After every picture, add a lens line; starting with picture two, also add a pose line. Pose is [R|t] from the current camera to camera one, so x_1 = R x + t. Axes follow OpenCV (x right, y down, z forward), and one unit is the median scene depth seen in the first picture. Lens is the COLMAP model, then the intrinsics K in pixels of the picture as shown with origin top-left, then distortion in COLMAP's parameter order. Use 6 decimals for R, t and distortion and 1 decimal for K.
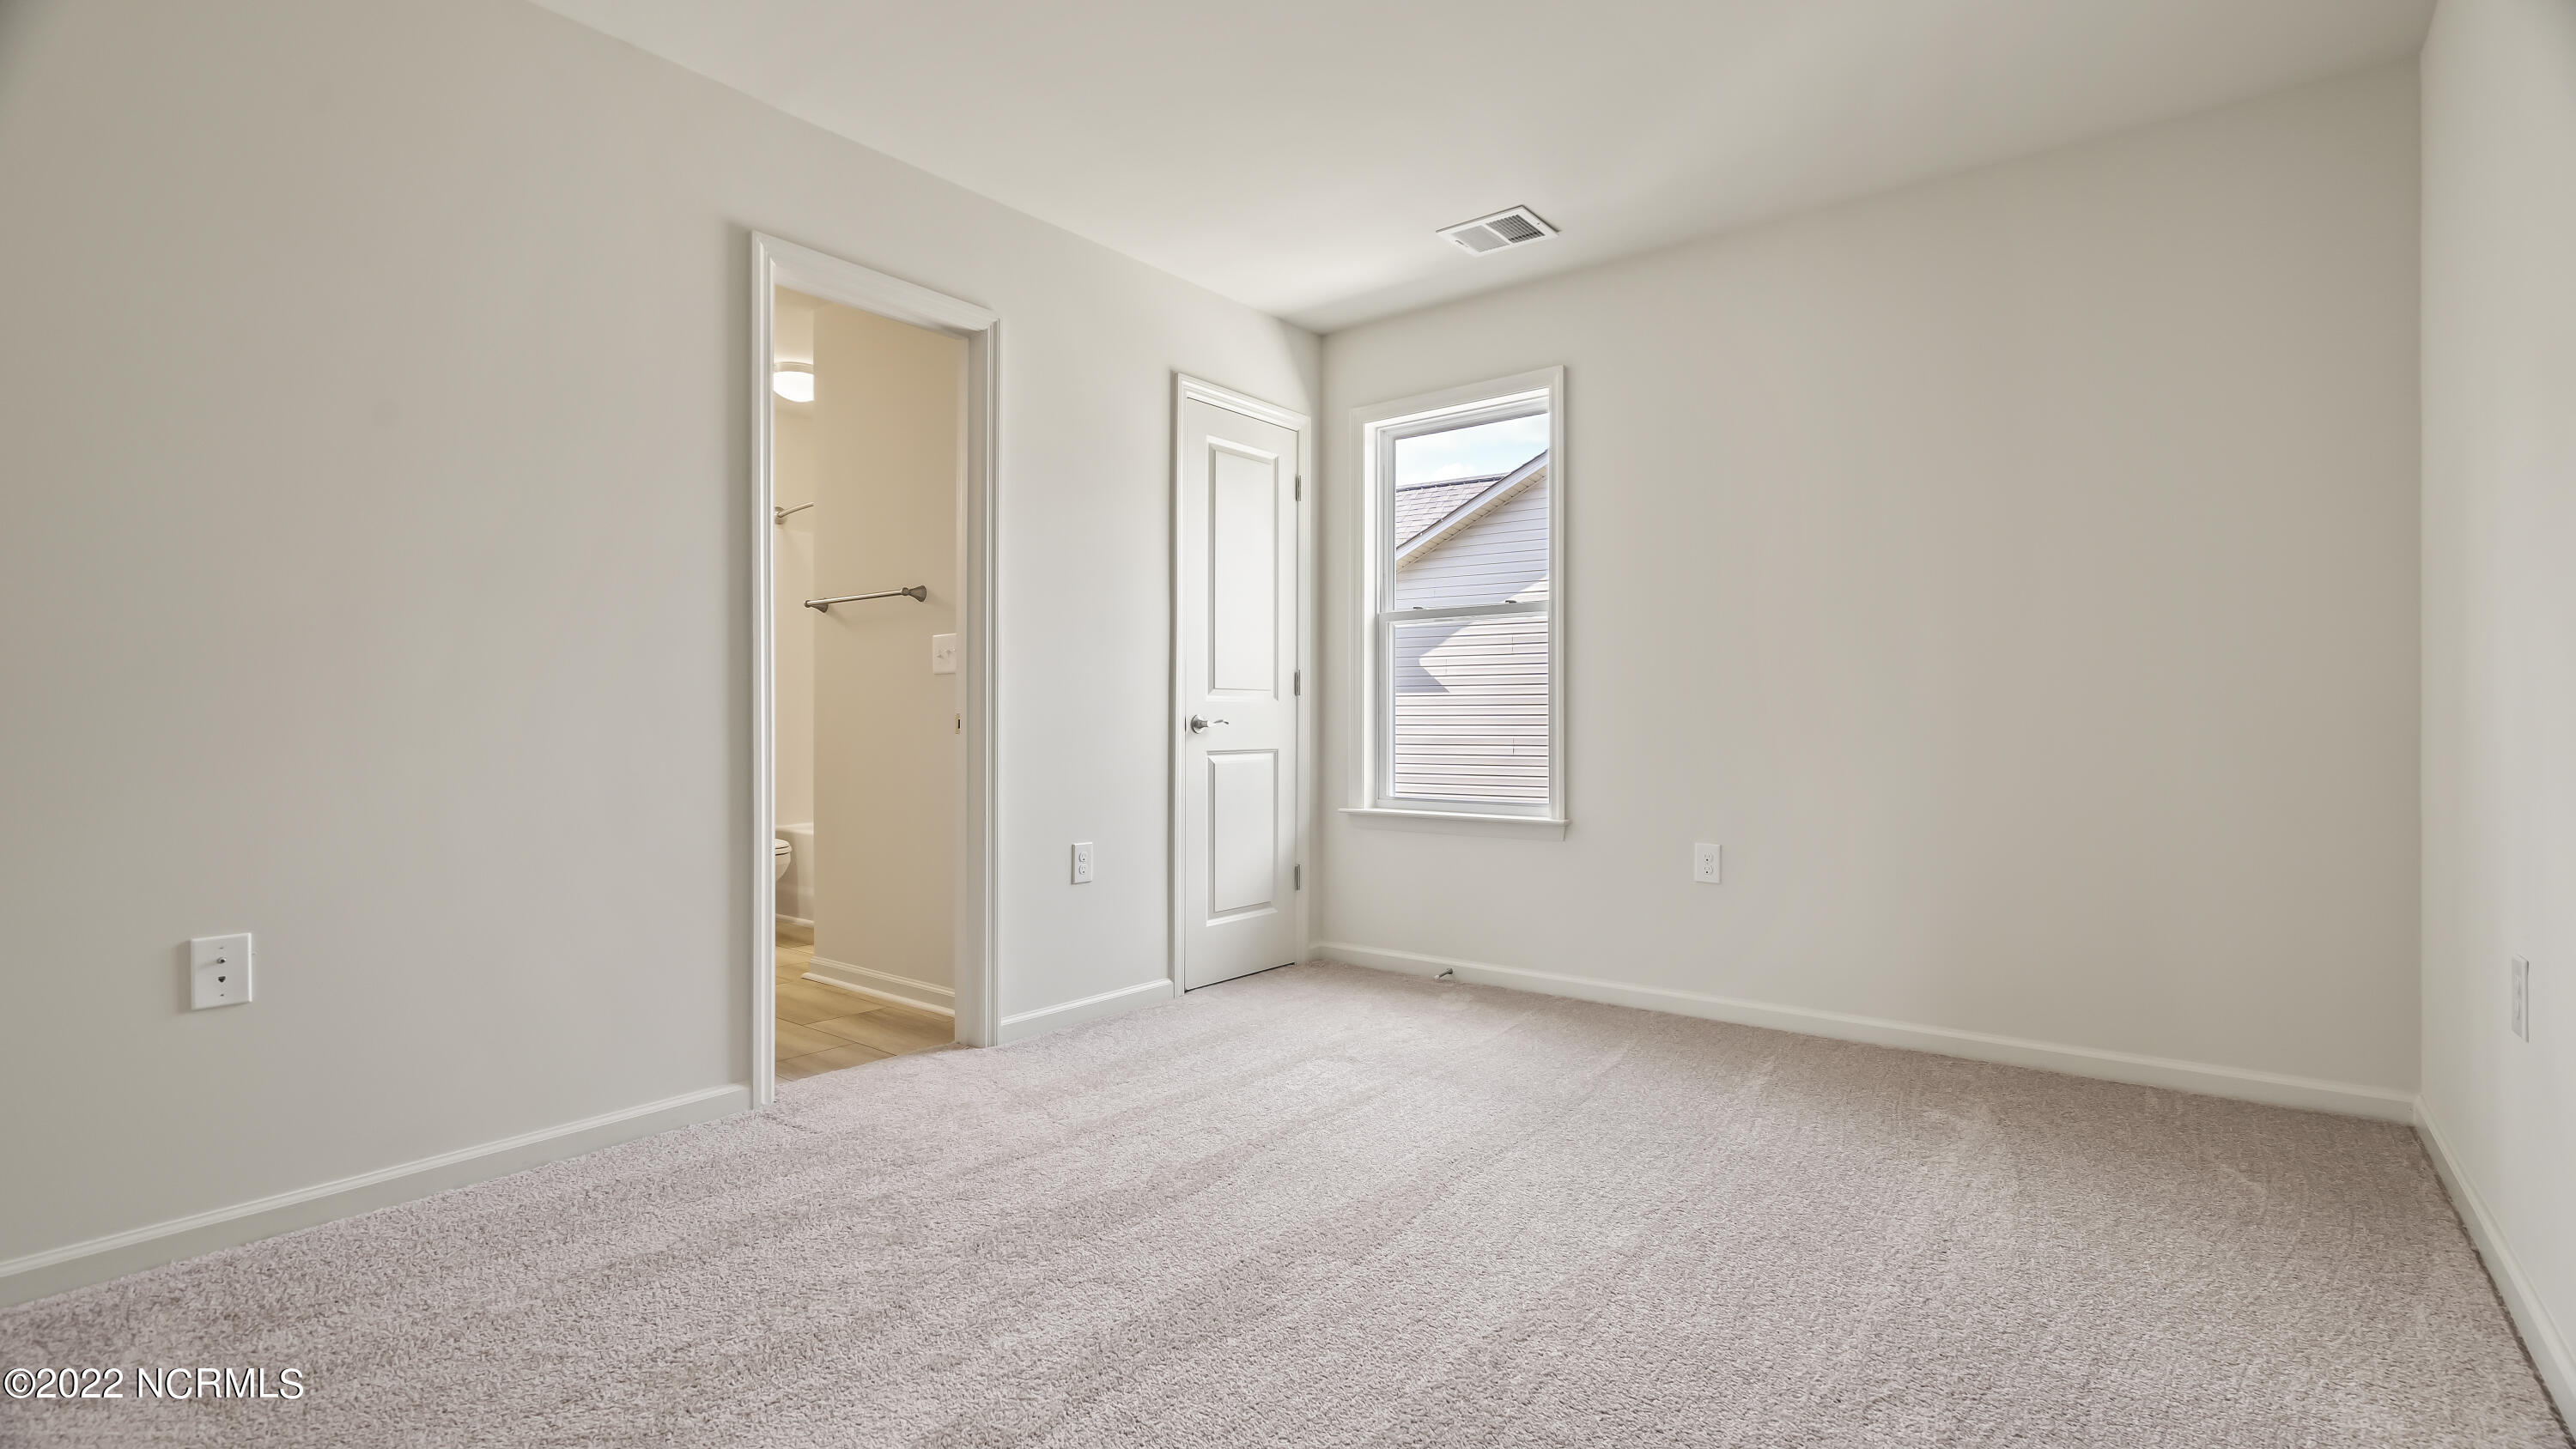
lens RADIAL K [[1204.6, 0, 1277.2], [0, 1204.6, 726.3], [0, 0, 1]] dist [-0.002611, 0.001040]
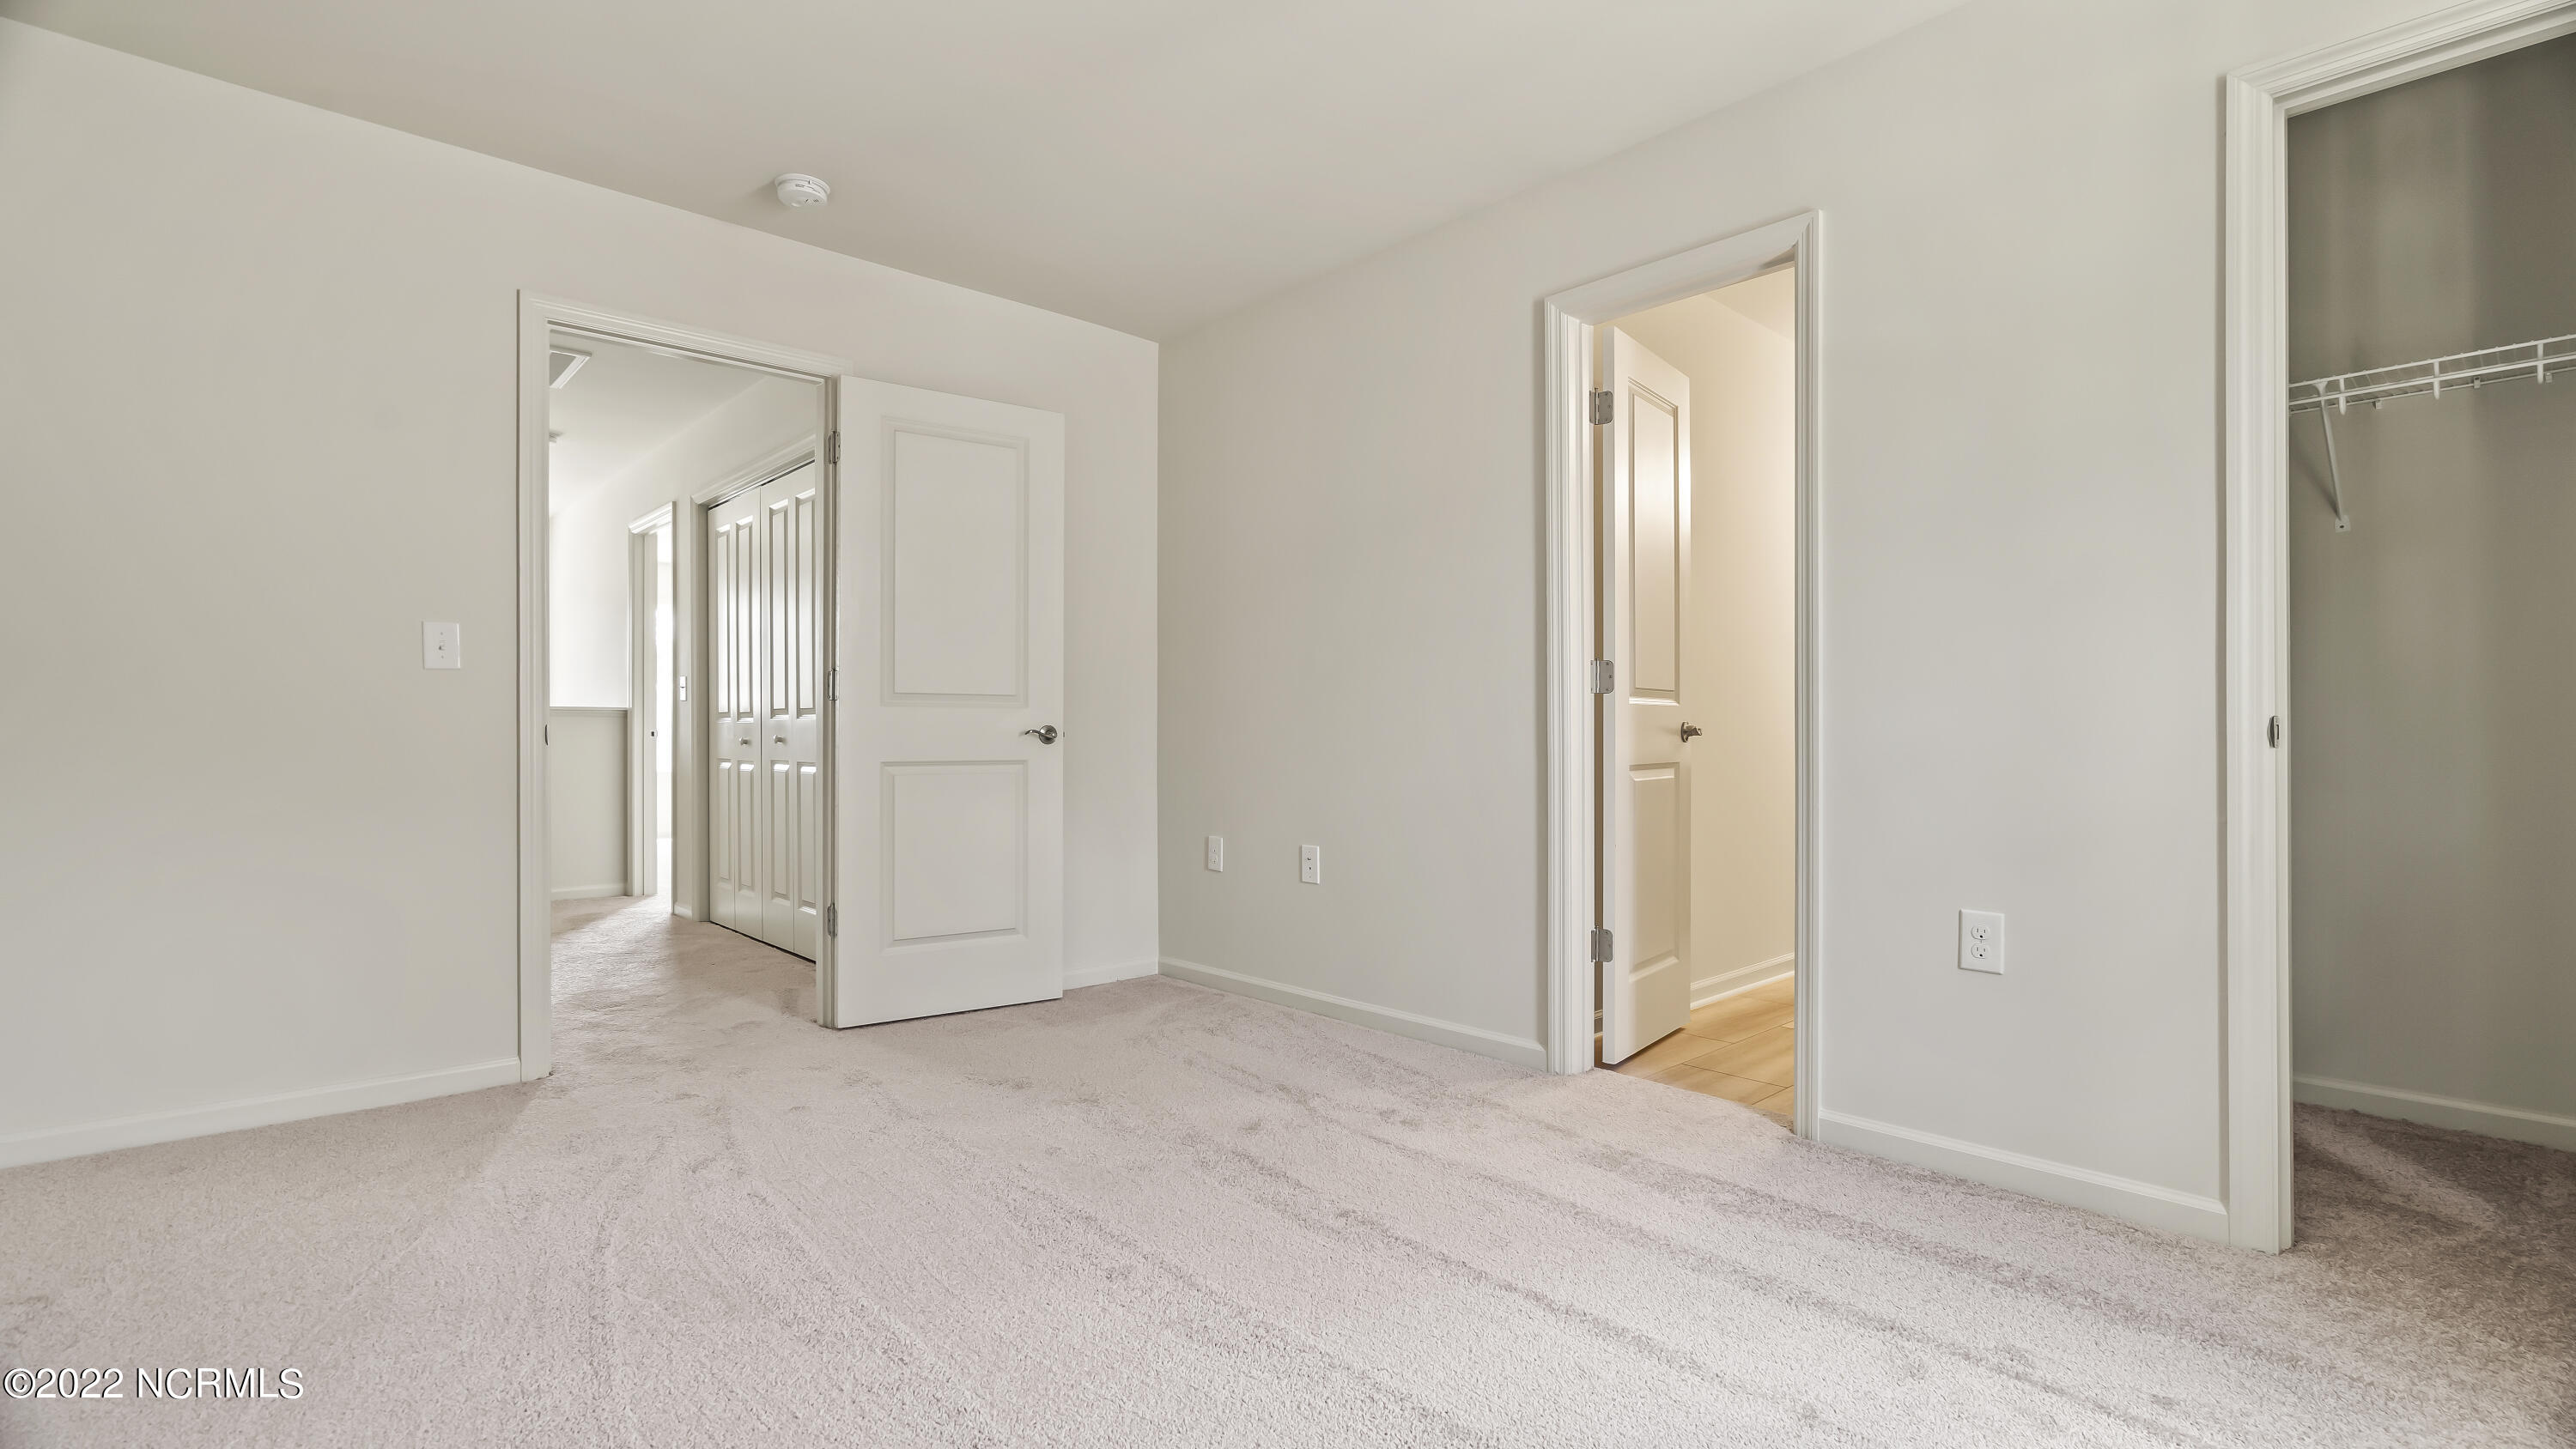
lens RADIAL K [[1204.6, 0, 1278.1], [0, 1204.6, 728.1], [0, 0, 1]] dist [-0.002611, 0.001040]
pose [[-0.183131, -0.004126, -0.983080, 0.782802], [-0.001540, 0.999991, -0.003910, -0.001791], [0.983087, 0.000798, -0.183136, 1.029566]]
